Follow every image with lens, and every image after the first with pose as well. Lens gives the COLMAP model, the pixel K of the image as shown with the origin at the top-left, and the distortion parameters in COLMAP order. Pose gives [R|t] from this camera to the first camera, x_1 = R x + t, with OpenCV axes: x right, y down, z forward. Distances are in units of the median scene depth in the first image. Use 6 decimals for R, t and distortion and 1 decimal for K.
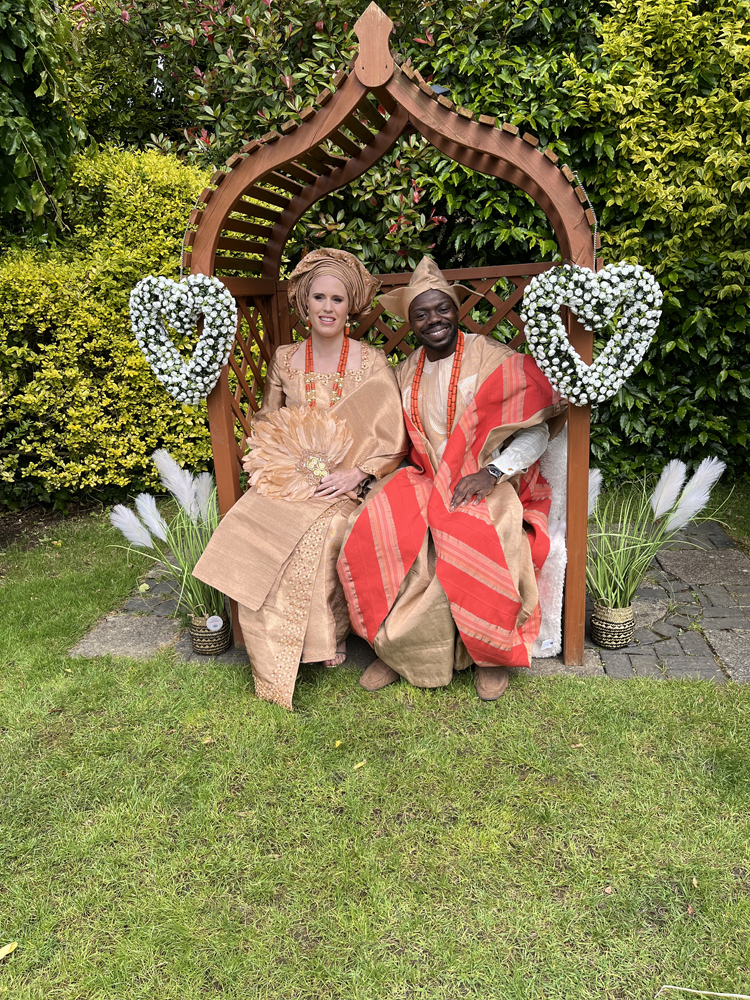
lens RADIAL K [[736.6, 0, 375.0], [0, 736.6, 500.0], [0, 0, 1]] dist [0.097954, 0.004649]
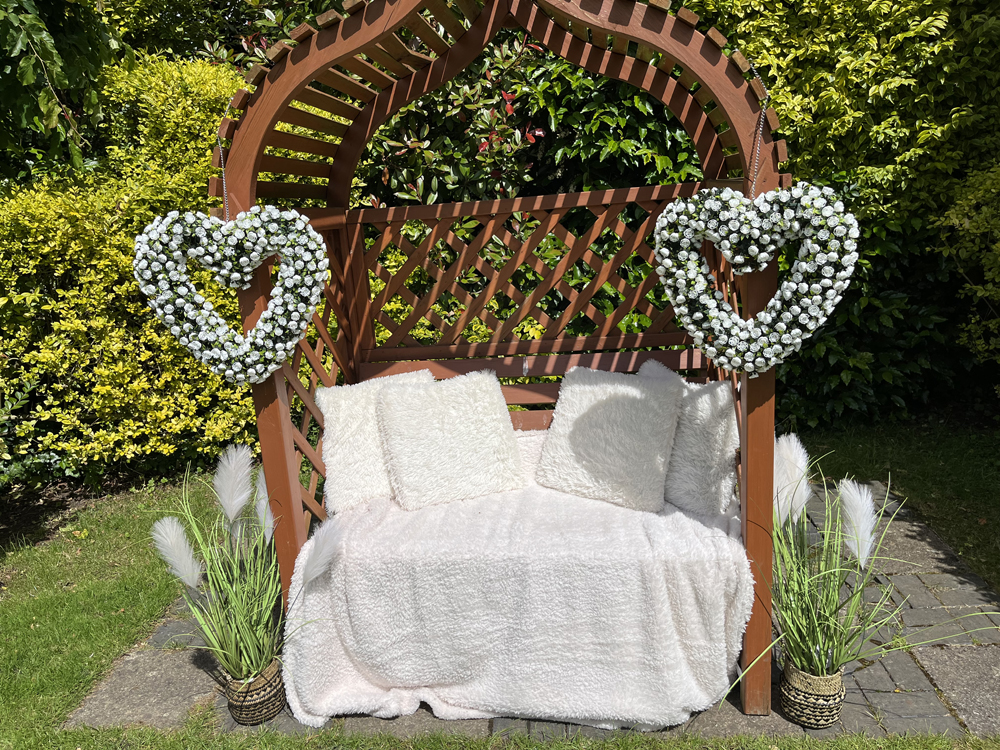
lens RADIAL K [[697.7, 0, 500.0], [0, 697.7, 375.0], [0, 0, 1]] dist [0.078188, 0.001097]
pose [[0.998427, -0.030200, 0.047238, -0.006265], [0.032194, 0.998597, -0.042047, -0.064615], [-0.045902, 0.043501, 0.997998, 0.200941]]
